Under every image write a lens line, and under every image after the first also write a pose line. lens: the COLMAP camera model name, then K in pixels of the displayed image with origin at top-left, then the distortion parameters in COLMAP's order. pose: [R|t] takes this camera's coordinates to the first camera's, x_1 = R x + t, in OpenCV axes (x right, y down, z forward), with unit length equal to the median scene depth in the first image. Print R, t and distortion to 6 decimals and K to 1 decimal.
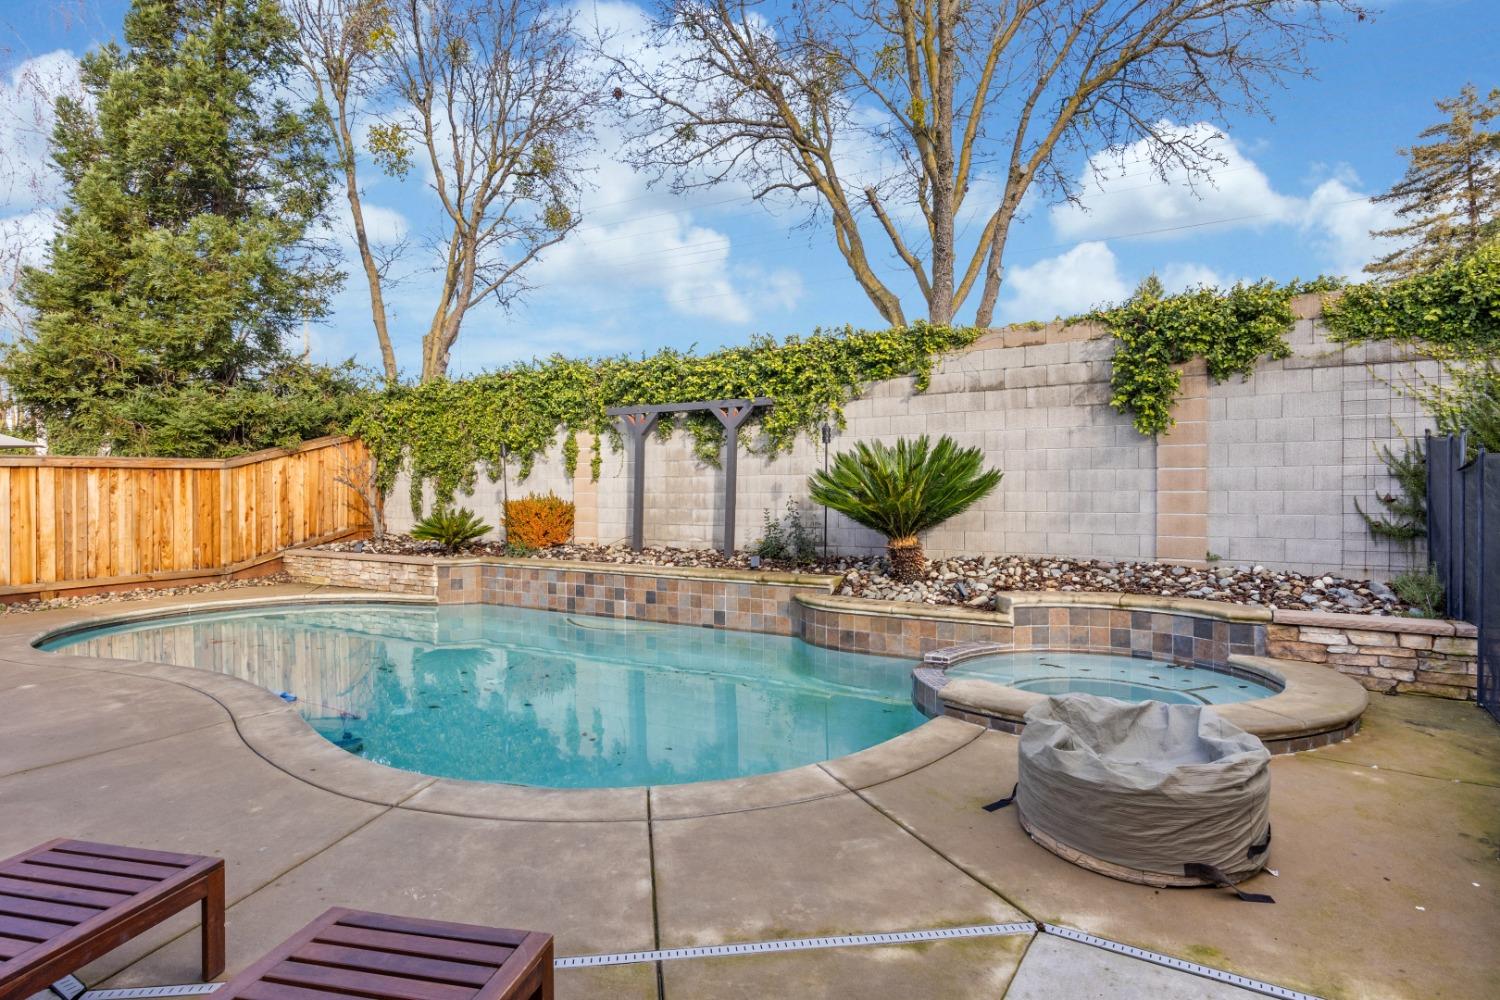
lens RADIAL K [[804.5, 0, 754.8], [0, 804.5, 502.4], [0, 0, 1]] dist [-0.004771, -0.002275]
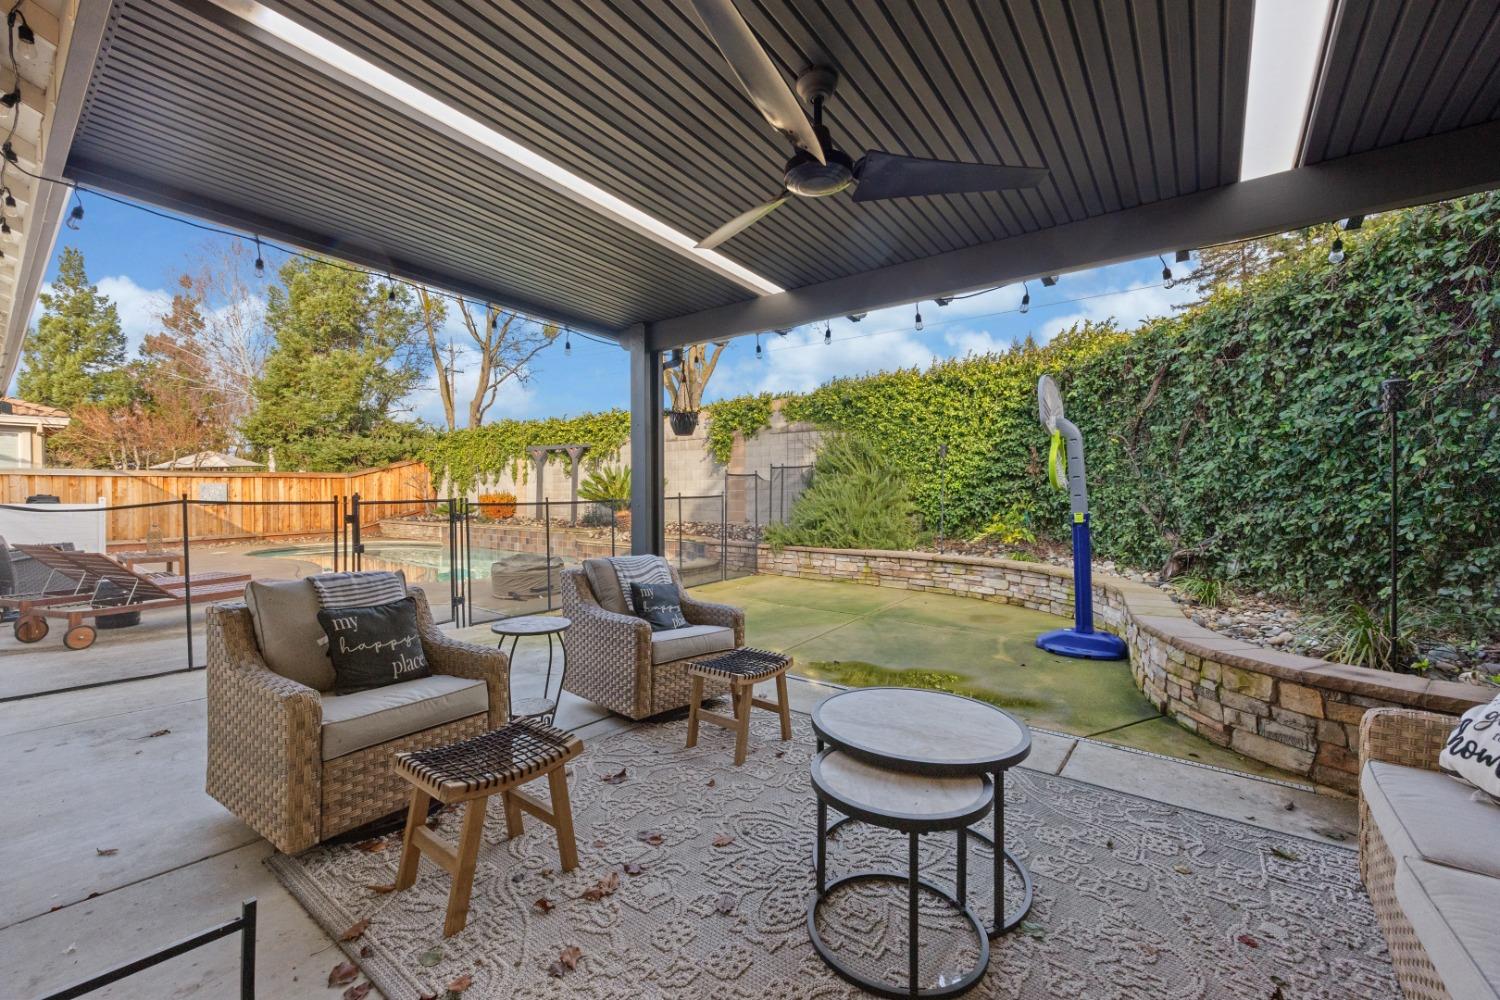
lens RADIAL K [[603.4, 0, 742.9], [0, 603.4, 500.2], [0, 0, 1]] dist [-0.002033, 0.000177]
pose [[0.995841, 0.004075, -0.091012, 0.458970], [-0.004098, 0.999992, -0.000063, 0.009149], [0.091011, 0.000436, 0.995850, -0.399503]]
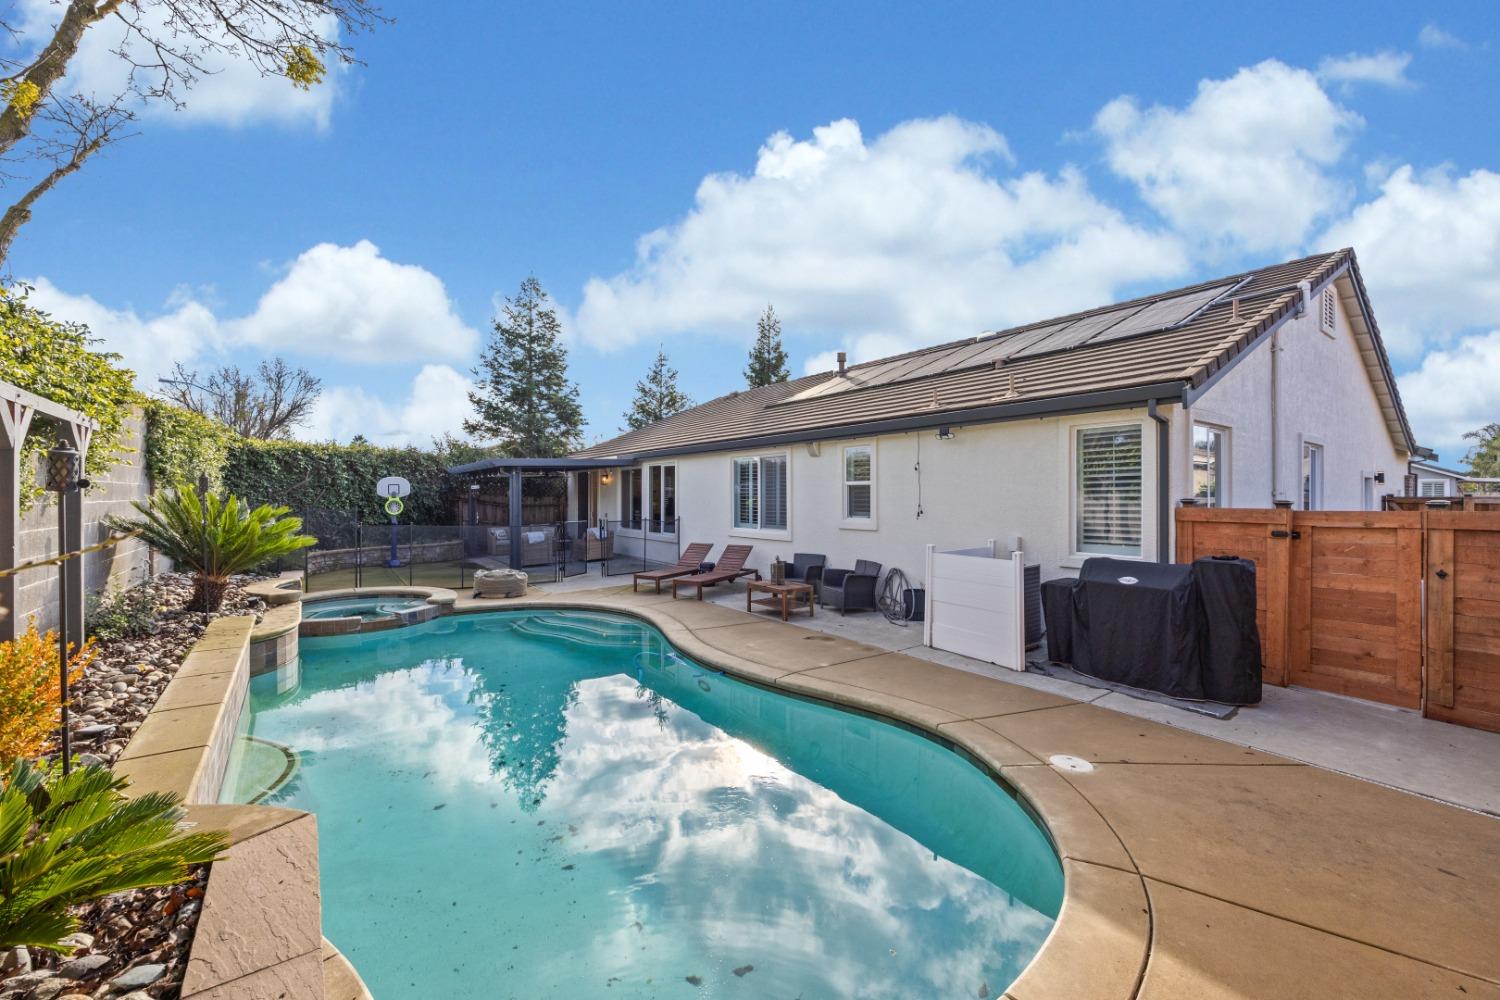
lens RADIAL K [[603.4, 0, 744.4], [0, 603.4, 493.0], [0, 0, 1]] dist [-0.002033, 0.000177]
pose [[-0.934267, 0.000982, 0.356573, -0.612128], [0.002816, 0.999985, 0.004626, -0.056674], [-0.356563, 0.005327, -0.934256, 1.097160]]
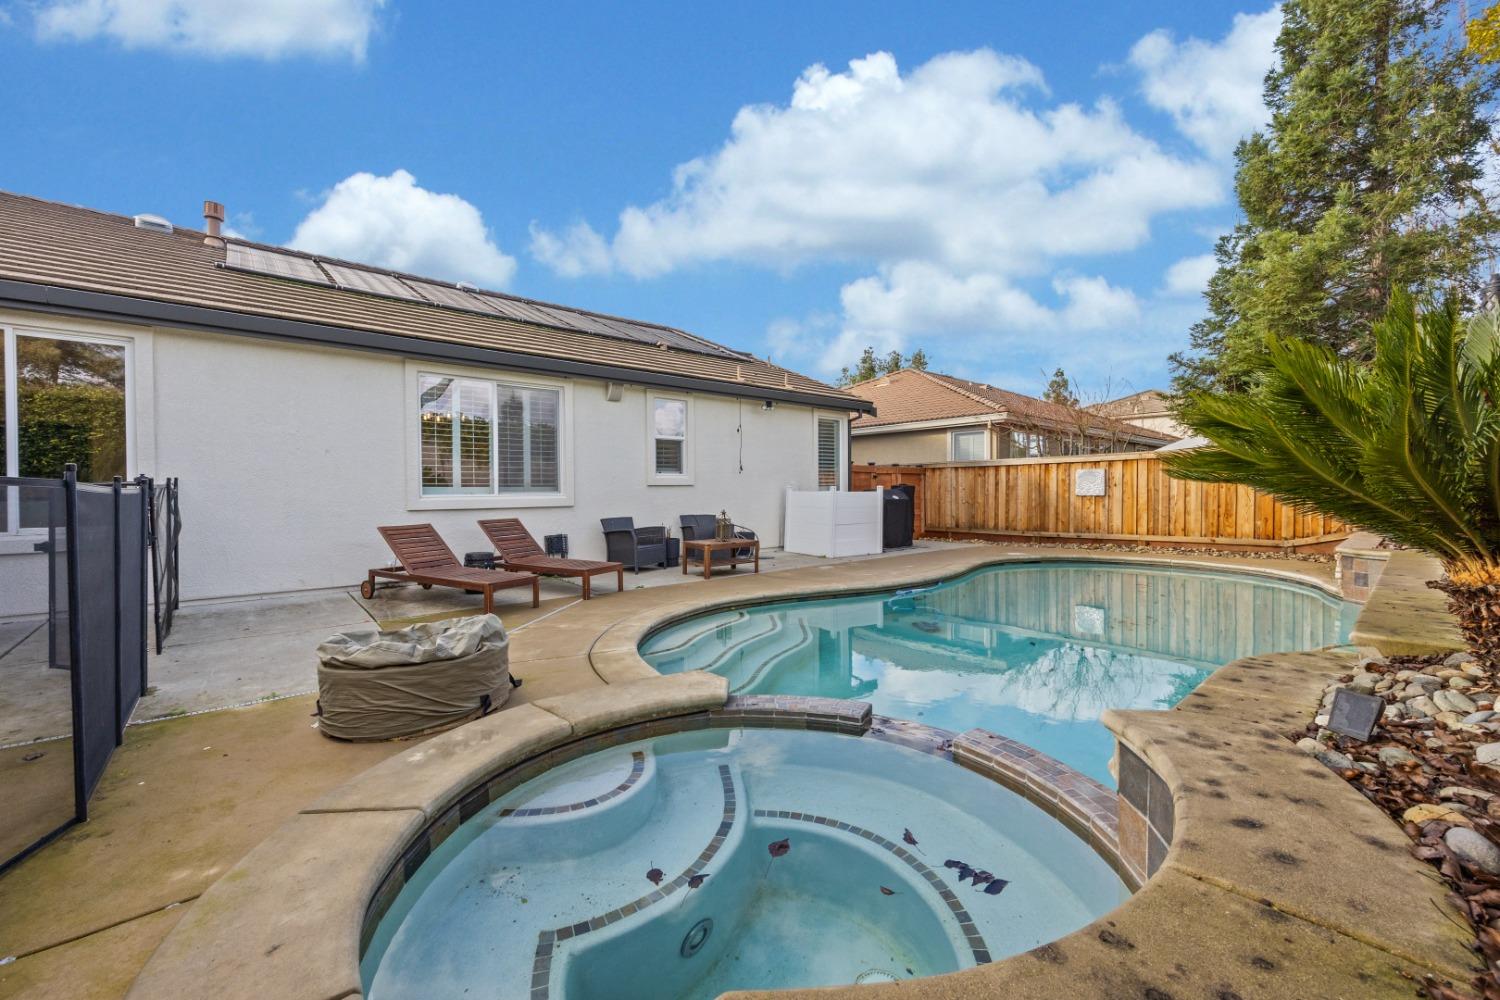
lens RADIAL K [[603.4, 0, 749.4], [0, 603.4, 496.2], [0, 0, 1]] dist [-0.002033, 0.000177]
pose [[-0.307163, 0.014895, -0.951540, 0.394047], [-0.004553, 0.999843, 0.017121, 0.008212], [0.951646, 0.009591, -0.307047, 0.571087]]
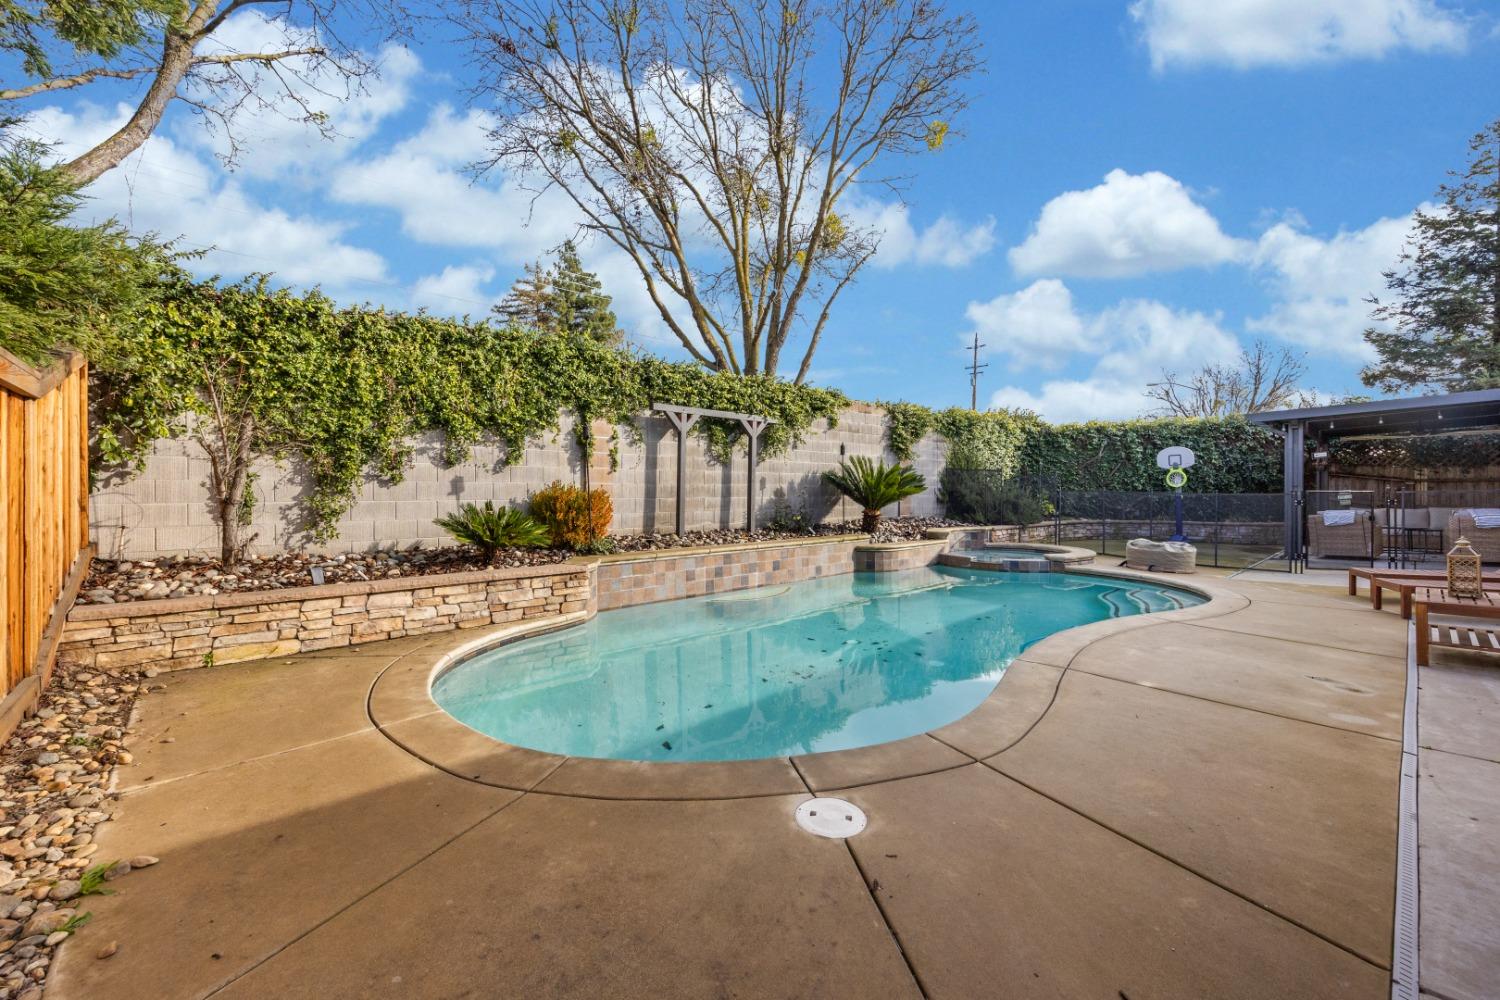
lens RADIAL K [[603.4, 0, 741.8], [0, 603.4, 493.6], [0, 0, 1]] dist [-0.002033, 0.000177]
pose [[0.268535, -0.005462, 0.963255, -0.877801], [0.007744, 0.999964, 0.003511, -0.000754], [-0.963239, 0.006517, 0.268567, 0.649178]]
